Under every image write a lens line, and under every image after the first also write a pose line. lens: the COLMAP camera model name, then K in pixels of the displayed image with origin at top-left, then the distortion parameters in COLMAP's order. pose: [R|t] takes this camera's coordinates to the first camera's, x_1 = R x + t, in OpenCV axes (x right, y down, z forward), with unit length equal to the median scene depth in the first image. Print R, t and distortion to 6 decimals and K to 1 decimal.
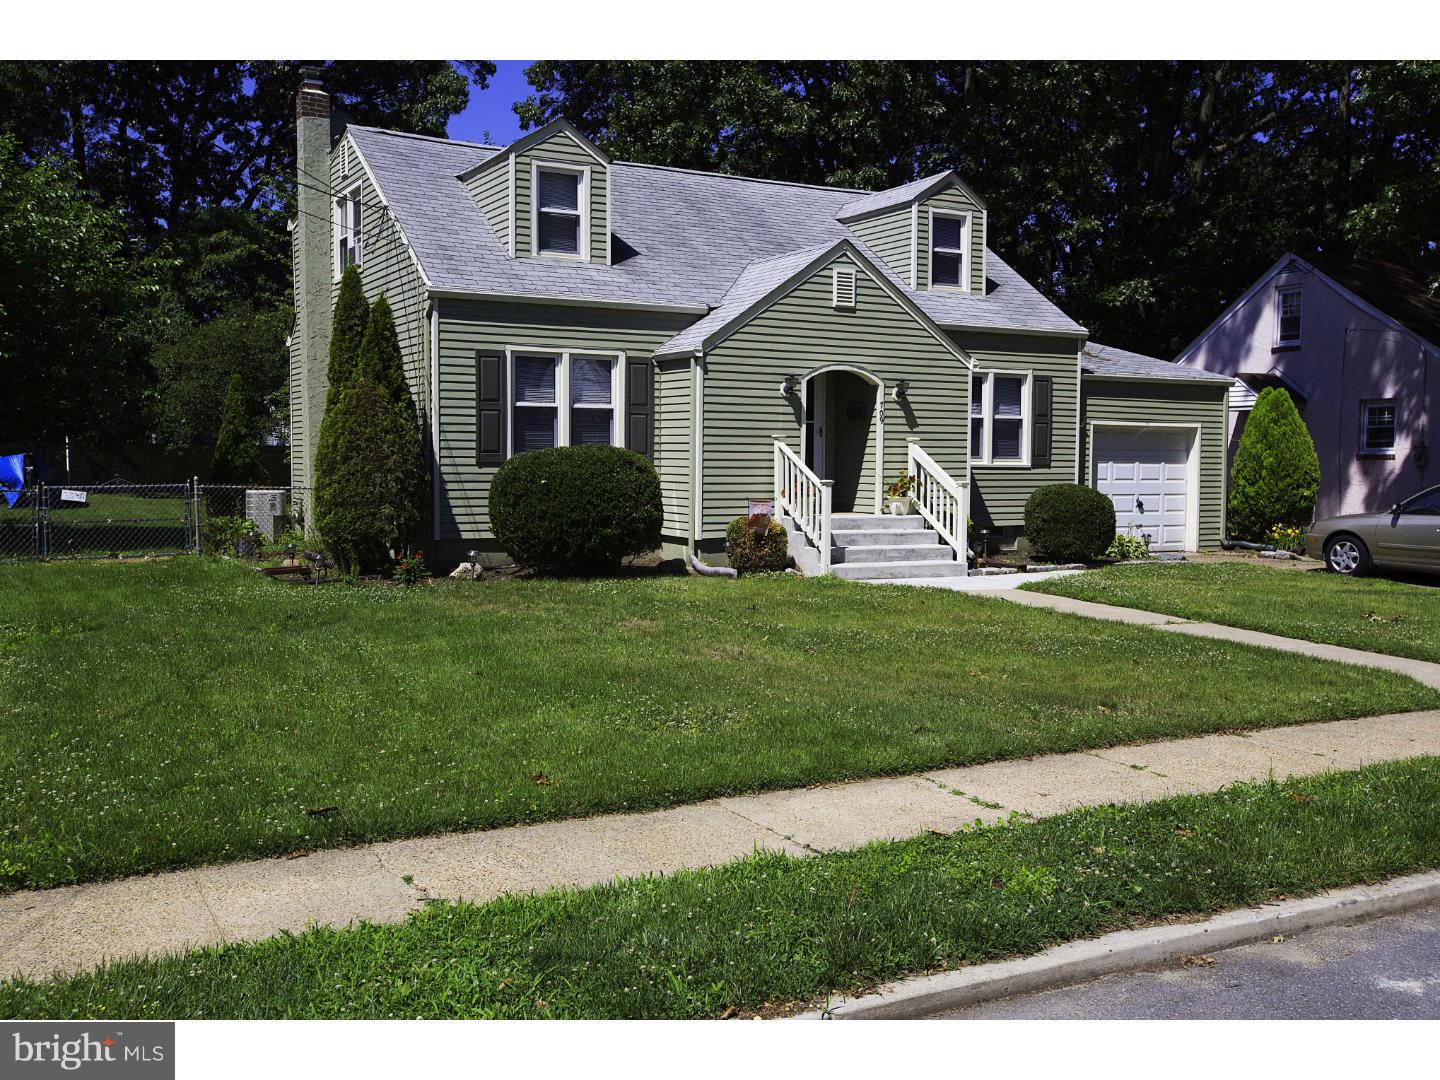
lens RADIAL K [[1342.5, 0, 719.8], [0, 1342.5, 540.0], [0, 0, 1]] dist [-0.019102, 0.000000]
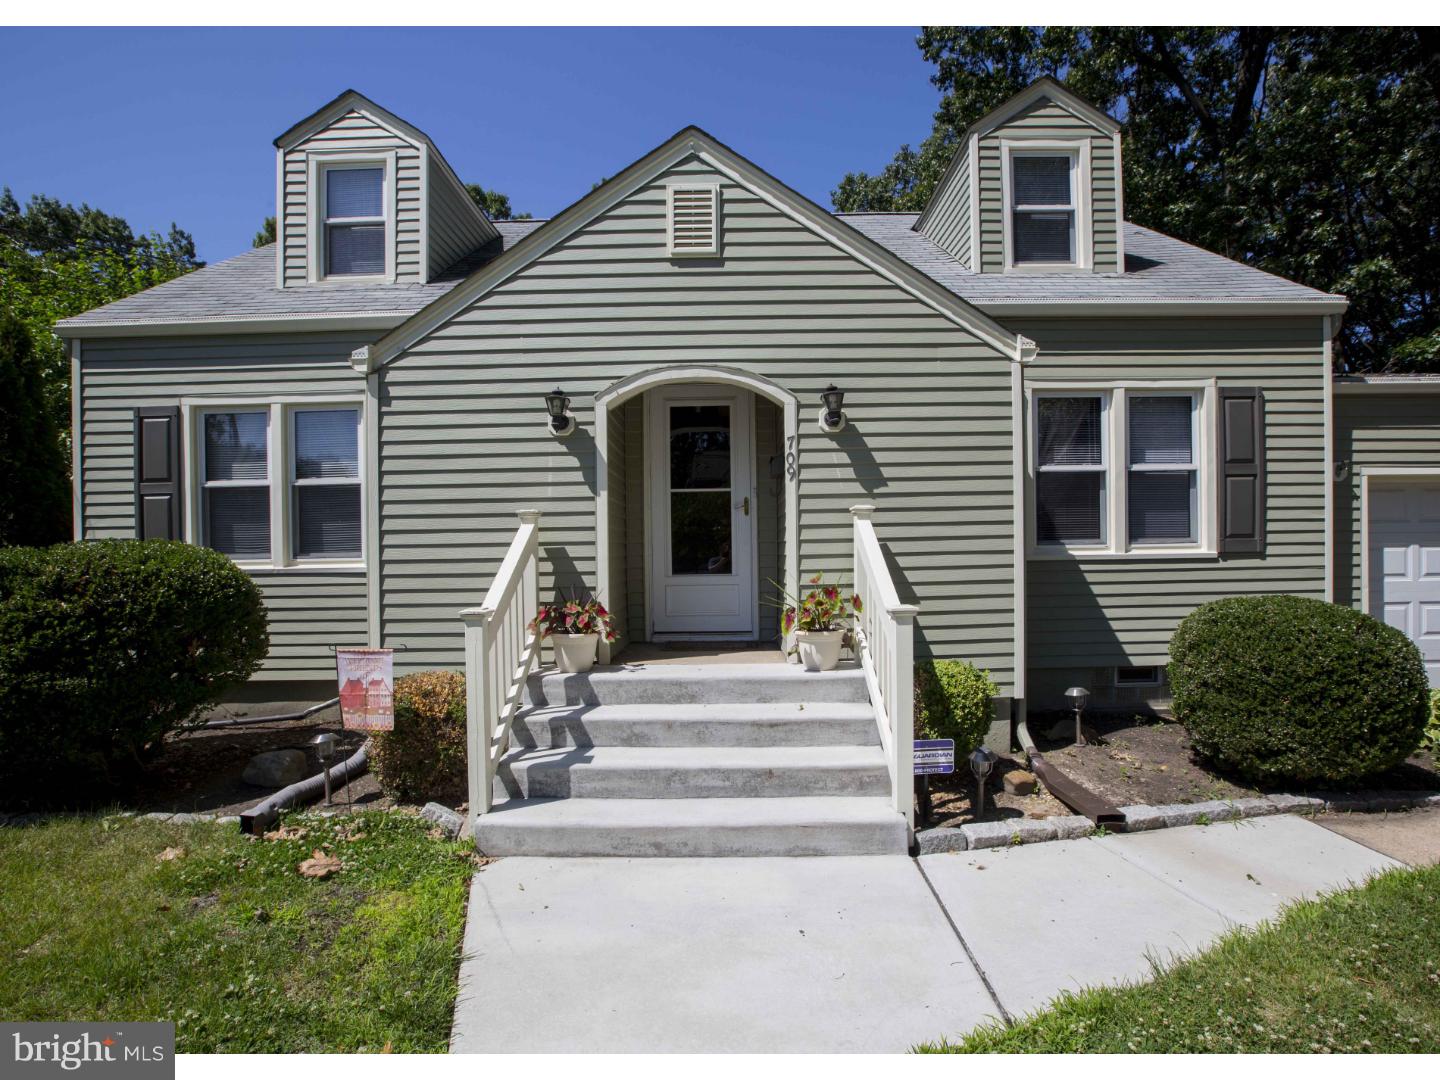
lens RADIAL K [[699.4, 0, 715.1], [0, 699.4, 565.2], [0, 0, 1]] dist [-0.036783, 0.005682]
pose [[0.866127, -0.012597, -0.499665, 0.215527], [-0.007678, 0.999229, -0.038501, -0.042996], [0.499765, 0.037183, 0.865362, 0.728927]]
